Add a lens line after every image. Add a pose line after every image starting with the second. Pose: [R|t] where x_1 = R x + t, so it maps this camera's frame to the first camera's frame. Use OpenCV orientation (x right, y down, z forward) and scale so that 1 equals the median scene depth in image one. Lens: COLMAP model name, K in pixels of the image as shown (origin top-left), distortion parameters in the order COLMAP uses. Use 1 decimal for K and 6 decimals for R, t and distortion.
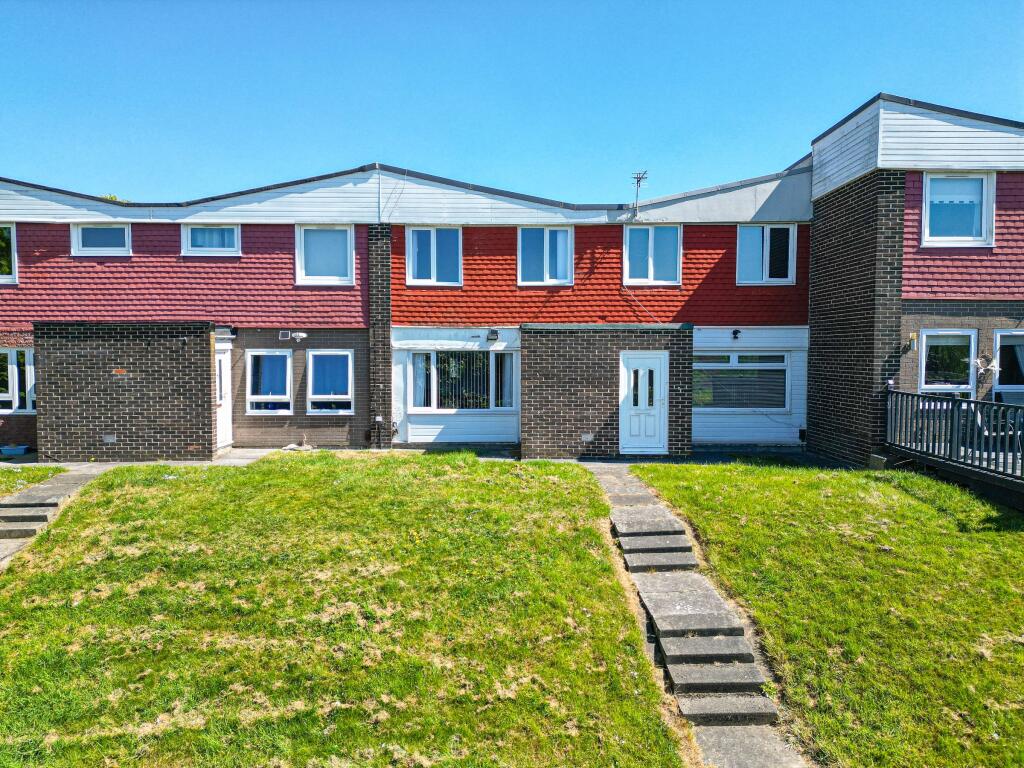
lens RADIAL K [[712.4, 0, 512.0], [0, 712.4, 384.0], [0, 0, 1]] dist [0.100197, -0.092818]
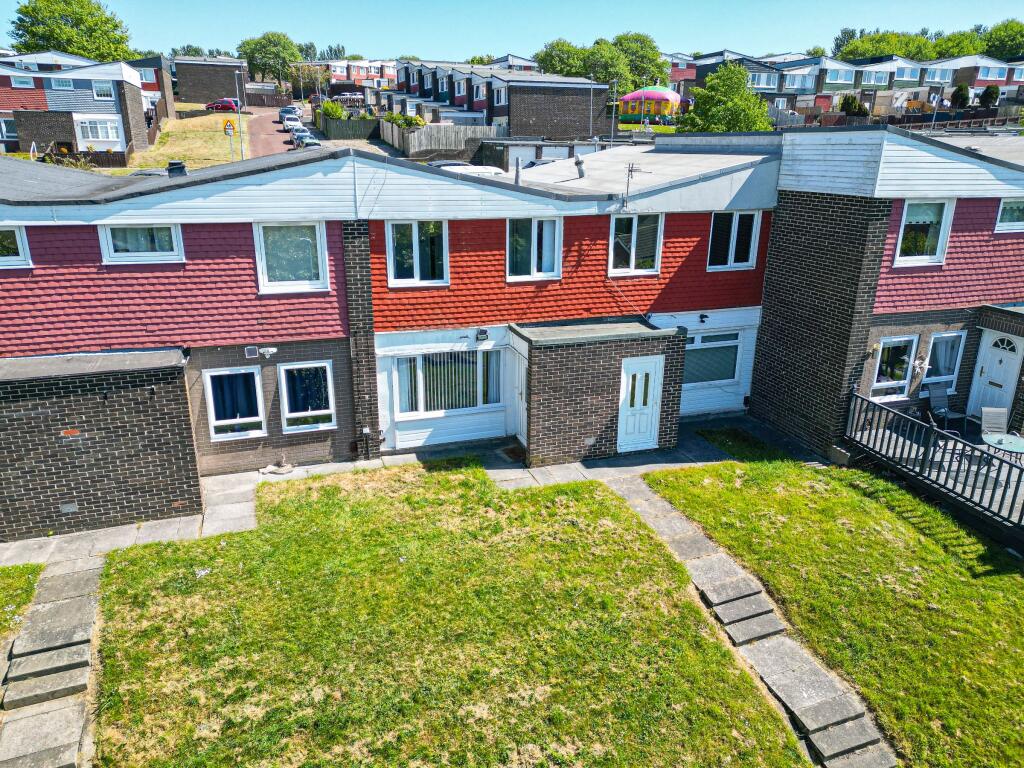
lens RADIAL K [[712.4, 0, 512.0], [0, 712.4, 384.0], [0, 0, 1]] dist [0.100197, -0.092818]
pose [[0.950193, -0.089616, 0.298501, -0.280067], [0.005818, 0.962702, 0.270503, -0.264105], [-0.311609, -0.255293, 0.915273, 0.096867]]
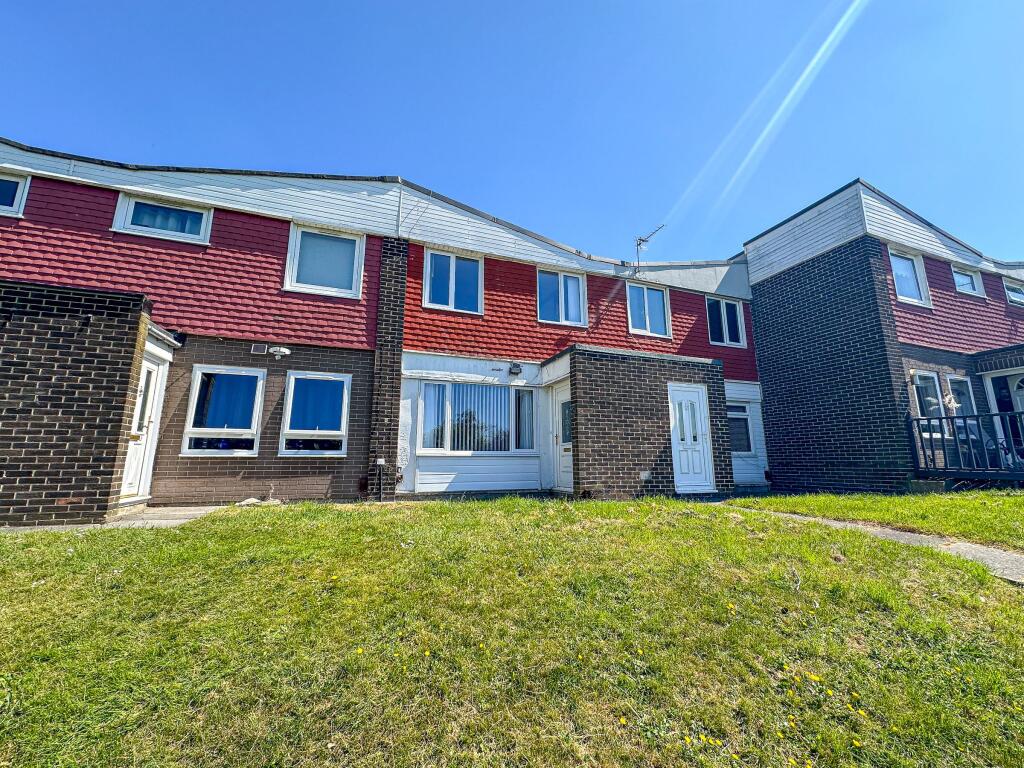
lens RADIAL K [[410.5, 0, 512.0], [0, 410.5, 384.0], [0, 0, 1]] dist [-0.000559, 0.000152]
pose [[0.938595, 0.062045, 0.339395, -0.210026], [0.018730, 0.973084, -0.229688, 0.072255], [-0.344511, 0.221941, 0.912170, 0.521861]]
